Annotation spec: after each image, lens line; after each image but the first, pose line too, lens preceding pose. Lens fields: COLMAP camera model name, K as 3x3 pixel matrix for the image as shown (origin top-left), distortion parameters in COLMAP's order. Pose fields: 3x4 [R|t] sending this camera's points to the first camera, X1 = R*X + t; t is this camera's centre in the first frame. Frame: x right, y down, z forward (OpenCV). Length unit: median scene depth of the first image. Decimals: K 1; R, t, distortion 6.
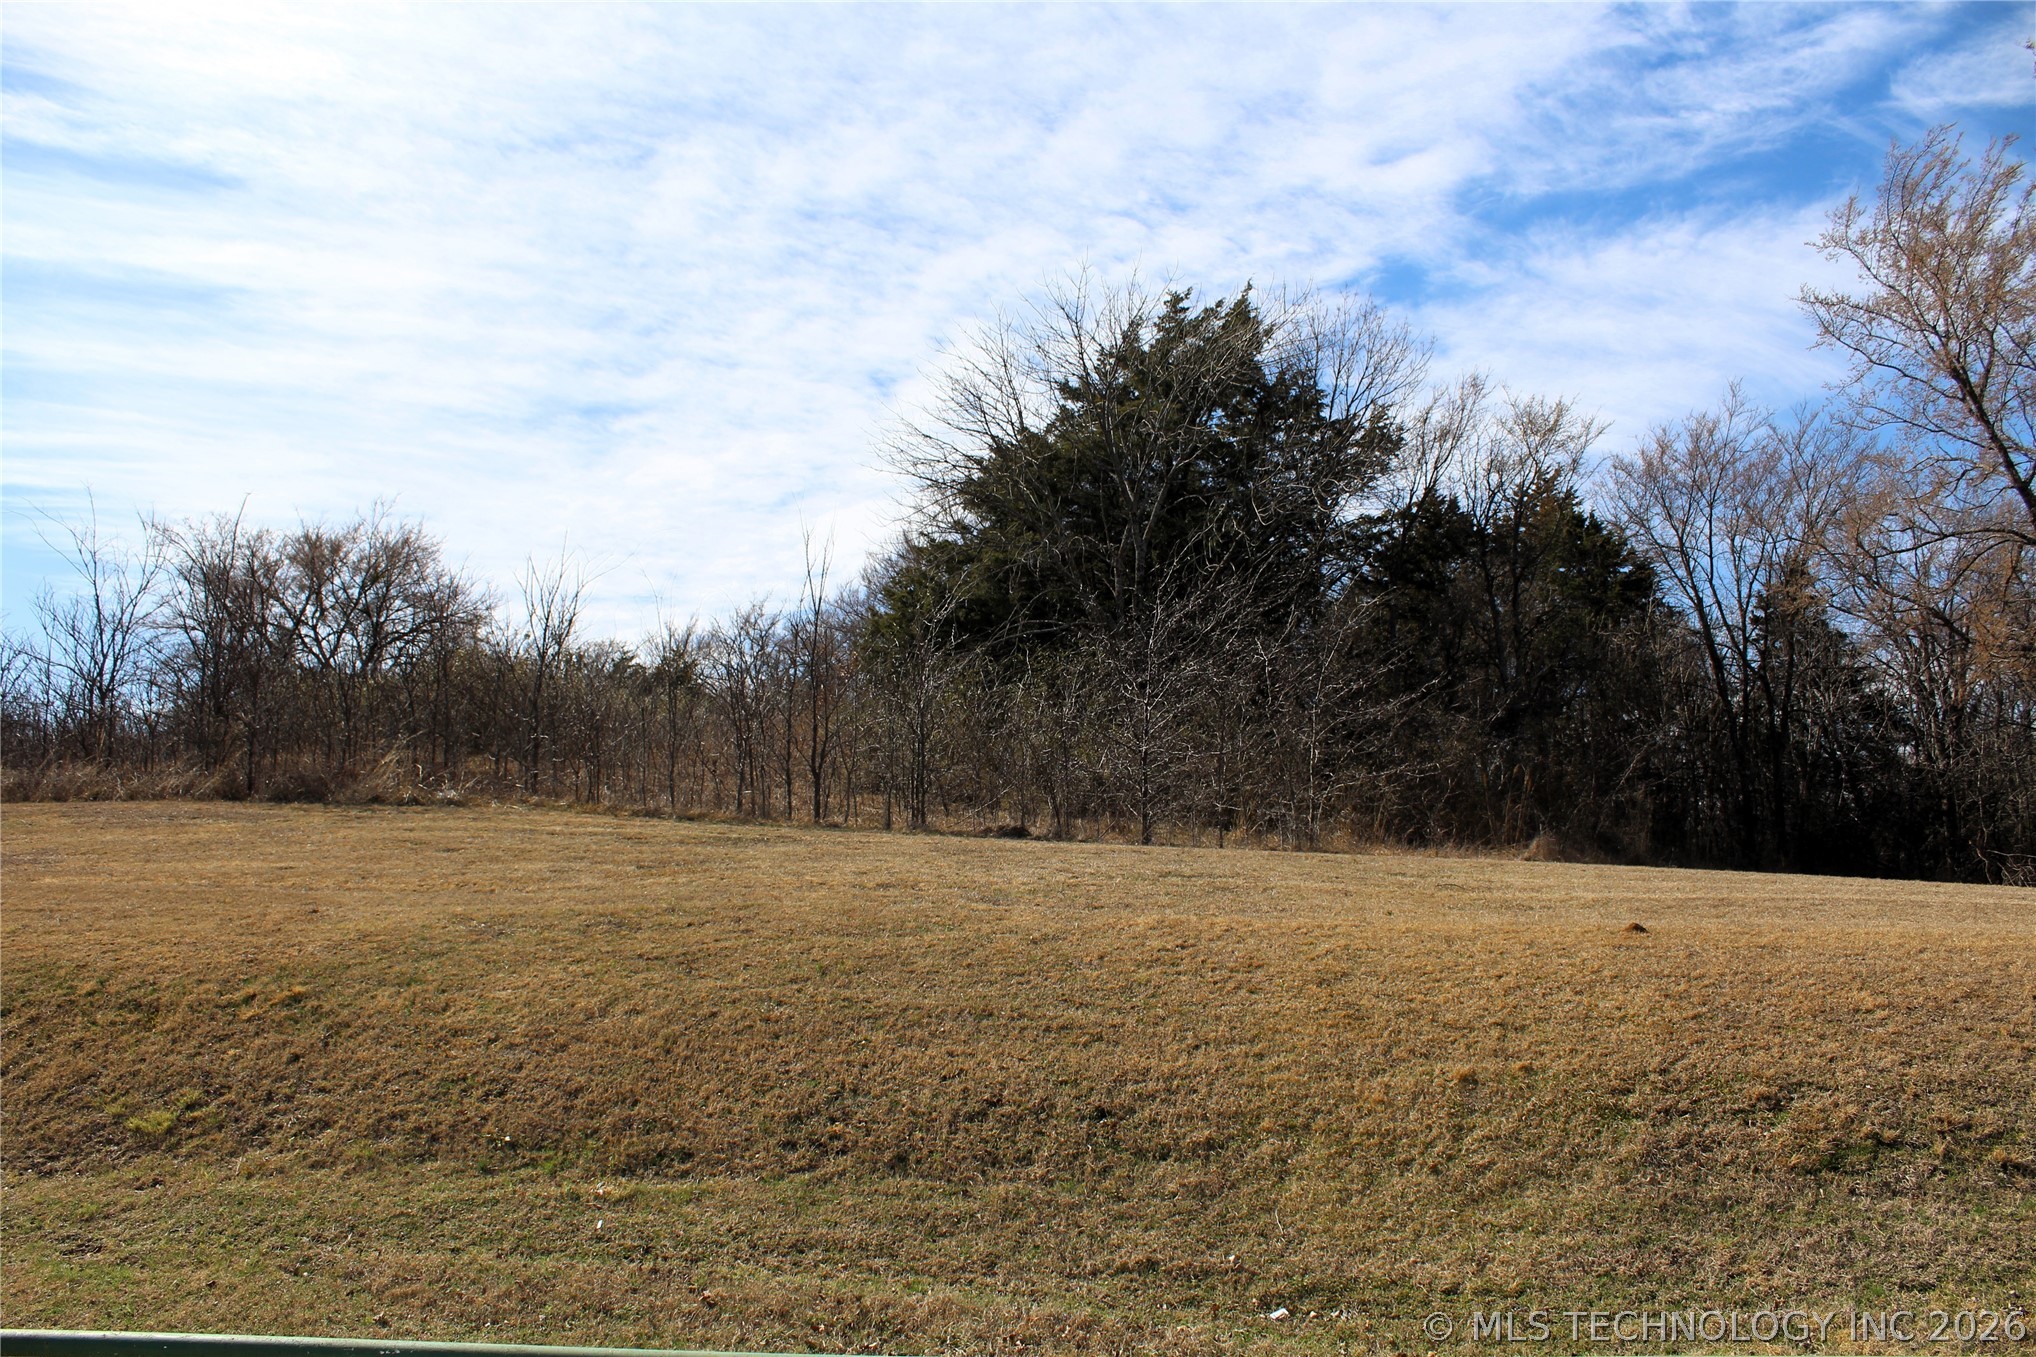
lens RADIAL K [[1676.3, 0, 1018.0], [0, 1676.3, 678.5], [0, 0, 1]] dist [-0.177852, 0.145507]
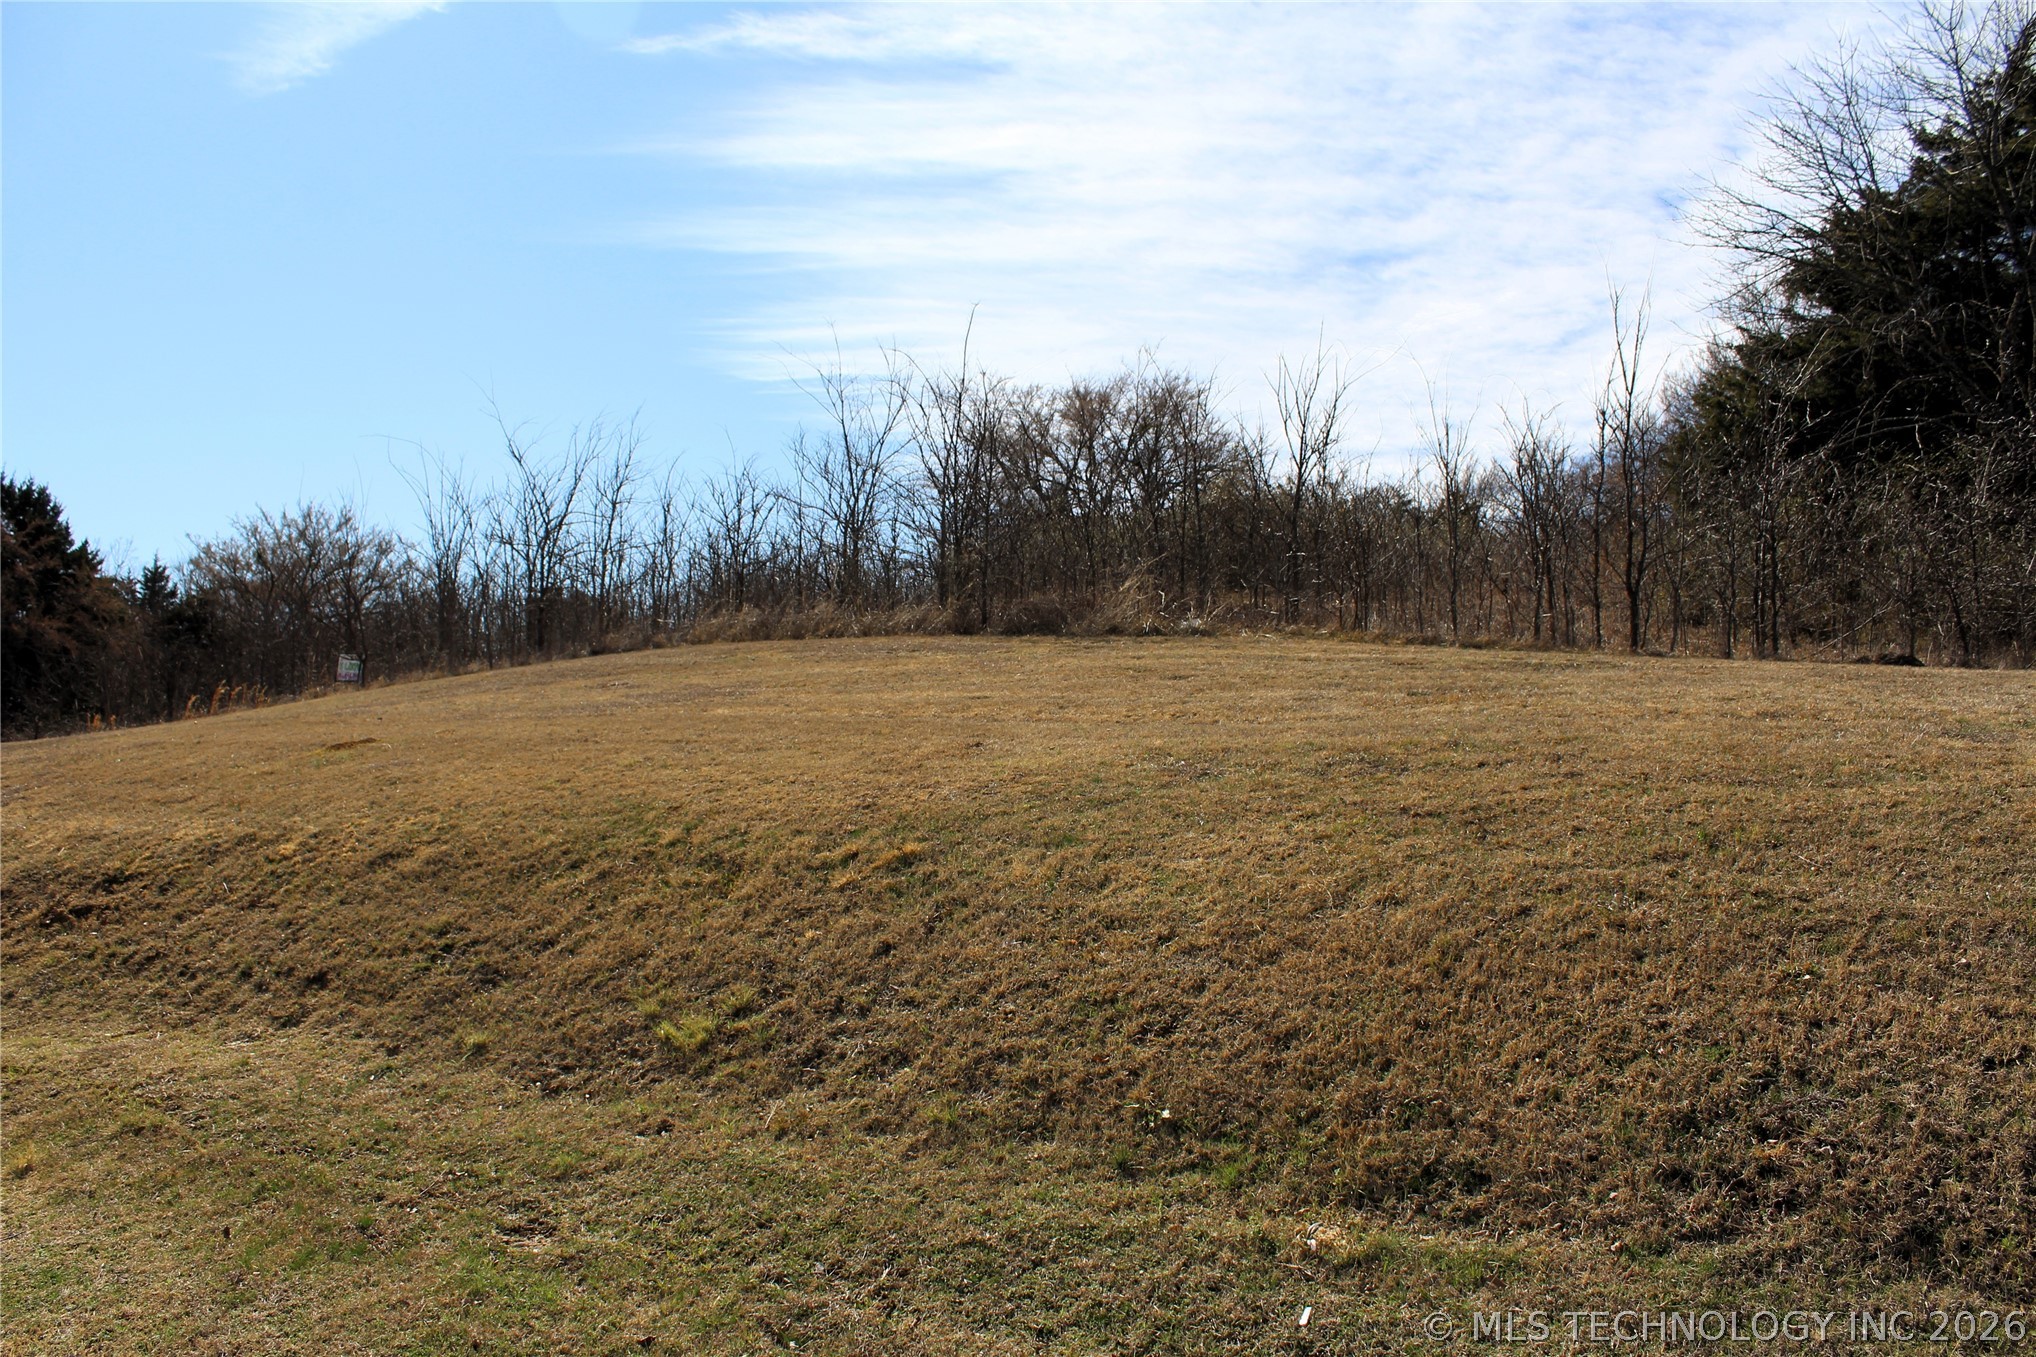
lens RADIAL K [[1626.0, 0, 1018.0], [0, 1626.0, 678.5], [0, 0, 1]] dist [-0.163257, 0.159516]
pose [[0.891465, -0.000259, -0.453089, -0.039610], [0.038126, 0.996496, 0.074443, 0.032425], [0.451483, -0.083637, 0.888351, 0.191433]]
